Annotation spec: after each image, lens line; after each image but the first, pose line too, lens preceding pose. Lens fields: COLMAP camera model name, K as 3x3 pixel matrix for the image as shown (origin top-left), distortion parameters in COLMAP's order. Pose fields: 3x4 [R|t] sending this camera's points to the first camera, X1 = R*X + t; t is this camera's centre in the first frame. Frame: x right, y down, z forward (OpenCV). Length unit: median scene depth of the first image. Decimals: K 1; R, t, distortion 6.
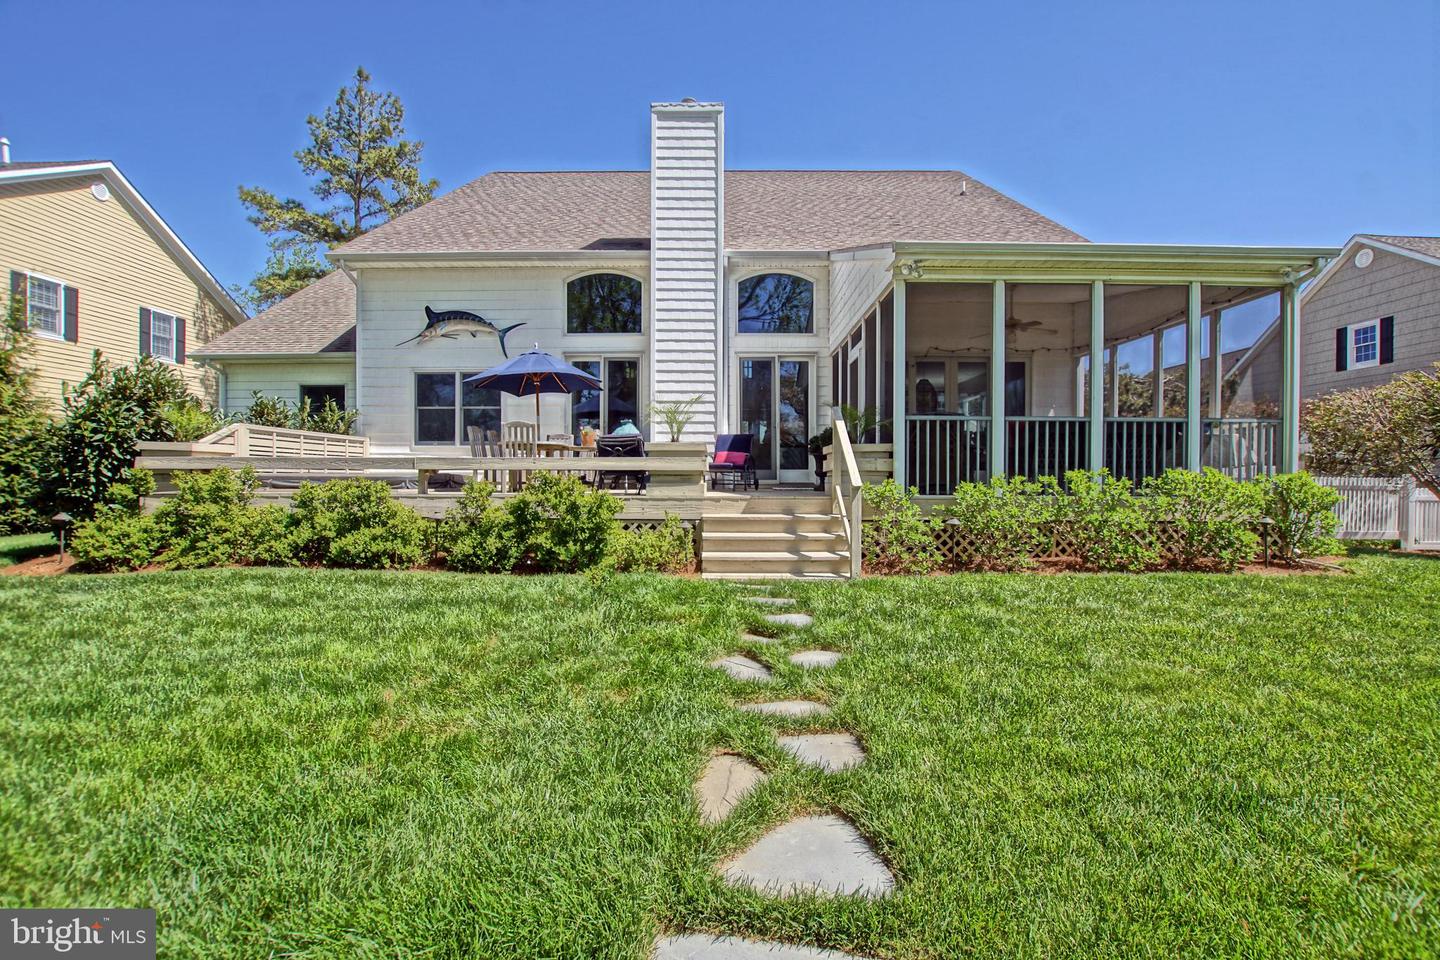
lens RADIAL K [[635.0, 0, 722.9], [0, 635.0, 482.2], [0, 0, 1]] dist [-0.017901, -0.000396]
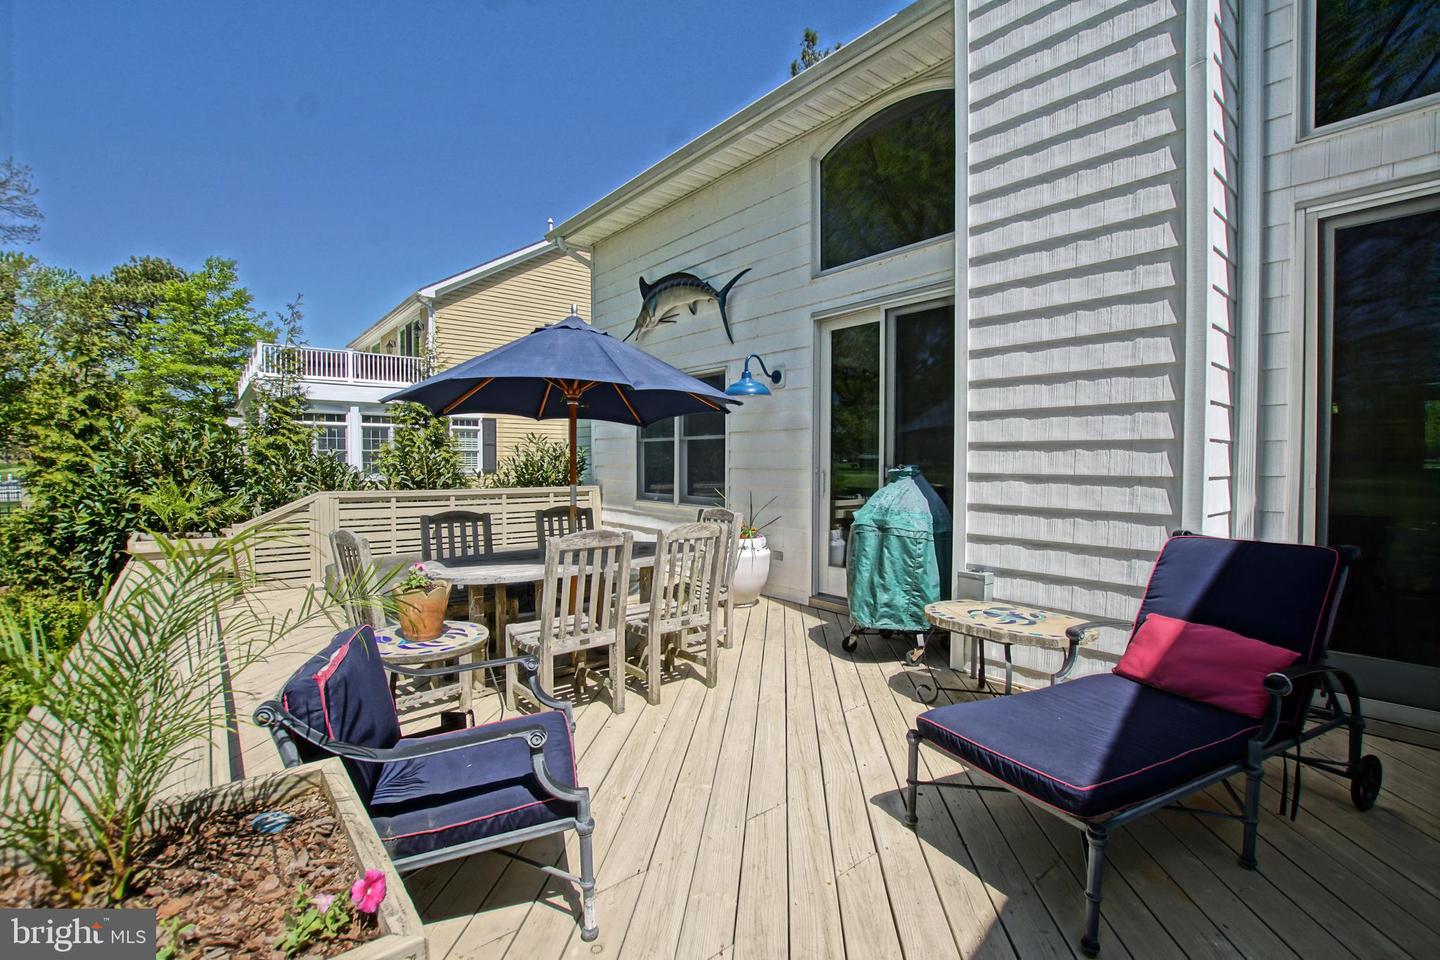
lens RADIAL K [[635.0, 0, 722.4], [0, 635.0, 477.7], [0, 0, 1]] dist [-0.017901, -0.000396]
pose [[0.649208, 0.019039, -0.760373, 0.061650], [-0.003623, 0.999753, 0.021940, -0.095512], [0.760602, -0.011489, 0.649117, 0.651138]]
